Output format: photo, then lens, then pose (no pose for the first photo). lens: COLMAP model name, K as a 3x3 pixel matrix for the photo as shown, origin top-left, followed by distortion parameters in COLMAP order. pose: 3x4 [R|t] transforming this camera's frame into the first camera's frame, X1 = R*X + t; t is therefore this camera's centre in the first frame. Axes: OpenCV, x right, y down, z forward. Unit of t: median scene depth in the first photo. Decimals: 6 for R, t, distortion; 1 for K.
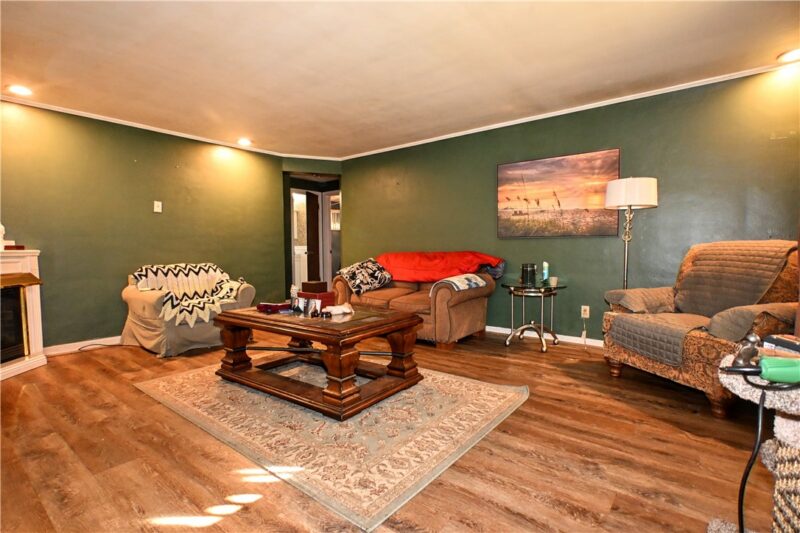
lens RADIAL K [[389.9, 0, 397.3], [0, 389.9, 263.1], [0, 0, 1]] dist [-0.005200, -0.000661]
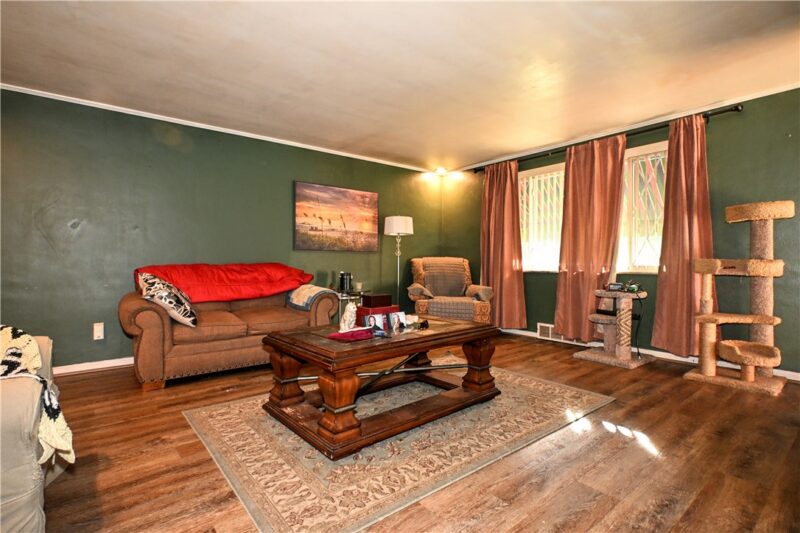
lens RADIAL K [[389.9, 0, 397.3], [0, 389.9, 263.1], [0, 0, 1]] dist [-0.005200, -0.000661]
pose [[0.213661, 0.005317, 0.976893, -0.792628], [0.037090, 0.999220, -0.013551, -0.006464], [-0.976203, 0.039128, 0.213298, 0.575426]]
